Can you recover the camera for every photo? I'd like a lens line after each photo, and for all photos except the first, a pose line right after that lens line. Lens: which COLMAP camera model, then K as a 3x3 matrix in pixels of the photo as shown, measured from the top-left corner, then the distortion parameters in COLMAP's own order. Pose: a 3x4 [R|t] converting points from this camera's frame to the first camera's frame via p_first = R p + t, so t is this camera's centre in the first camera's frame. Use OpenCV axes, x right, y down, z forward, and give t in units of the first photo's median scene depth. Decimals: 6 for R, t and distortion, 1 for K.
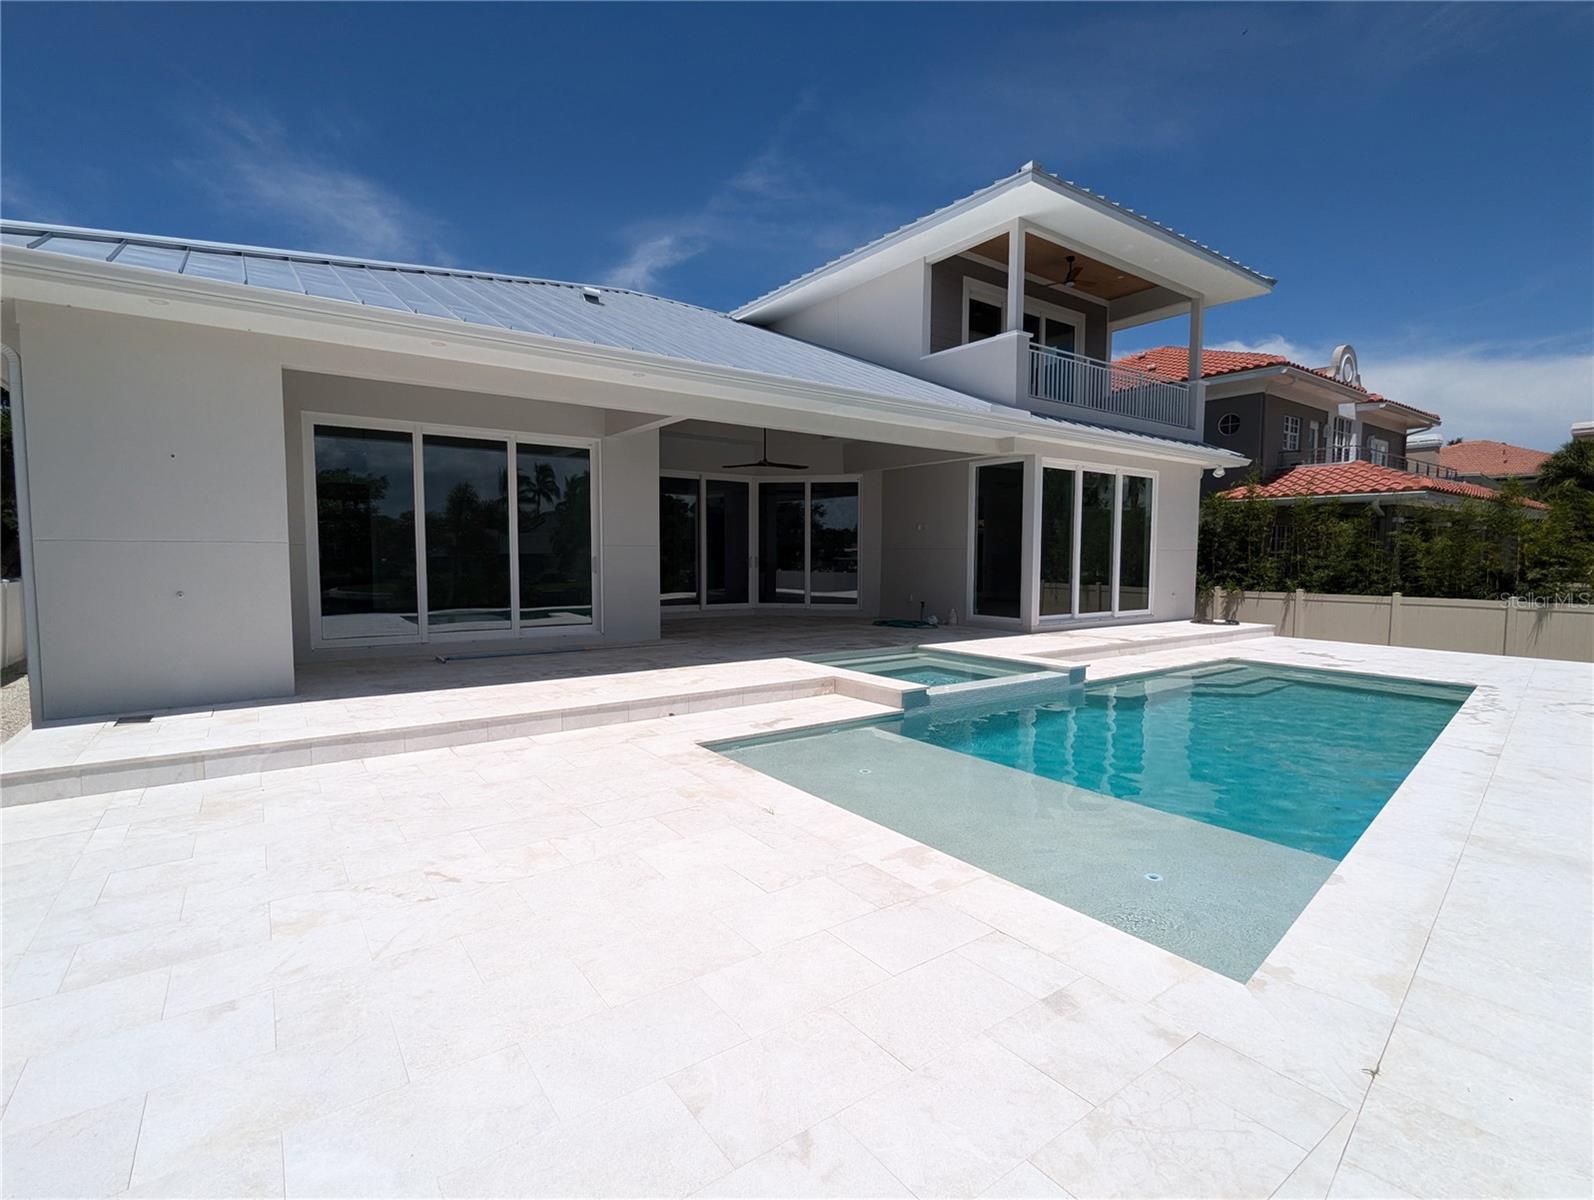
lens RADIAL K [[760.4, 0, 789.6], [0, 760.4, 600.2], [0, 0, 1]] dist [-0.004780, 0.001074]
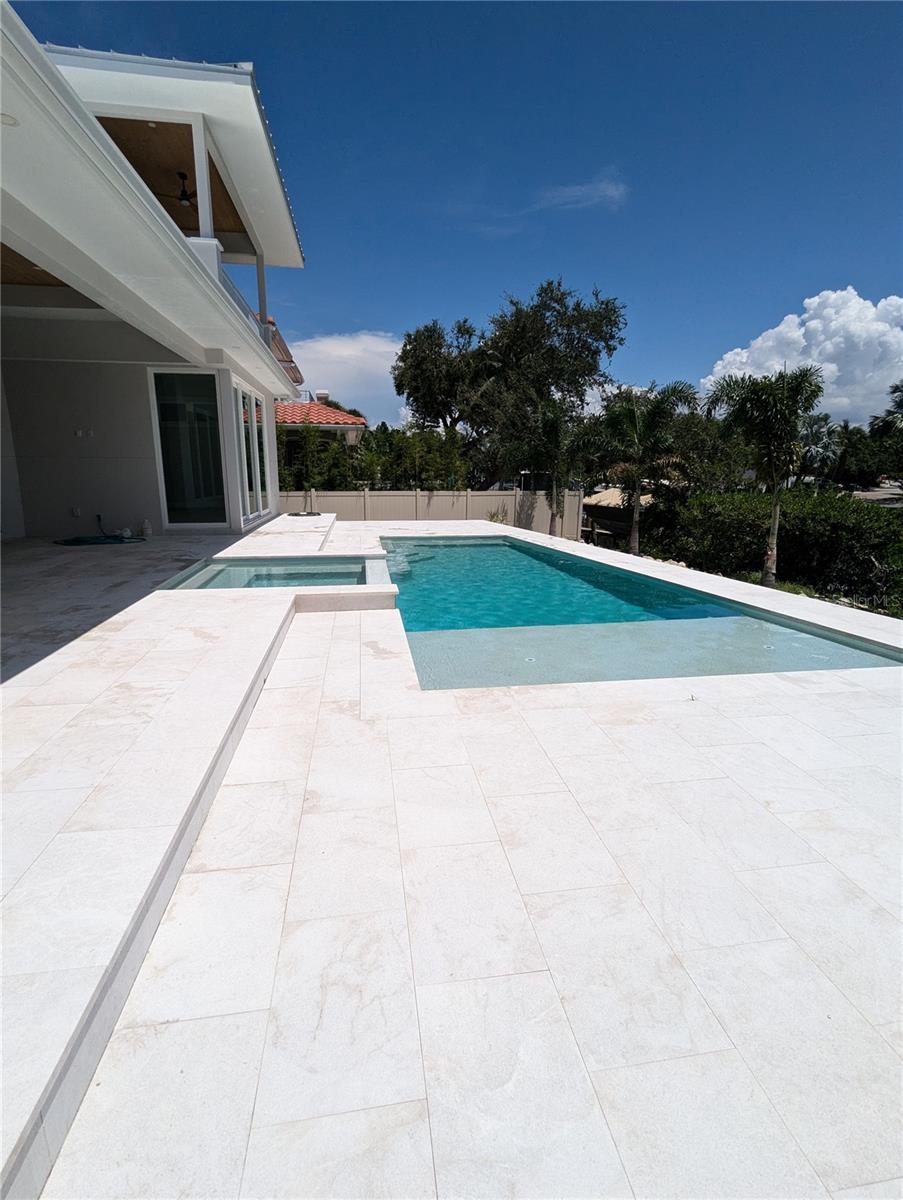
lens RADIAL K [[572.4, 0, 449.3], [0, 572.4, 599.1], [0, 0, 1]] dist [-0.004780, 0.001074]
pose [[0.448178, -0.200586, 0.871150, -0.700185], [0.051446, 0.978673, 0.198876, -0.037890], [-0.892463, -0.044314, 0.448939, 0.757130]]
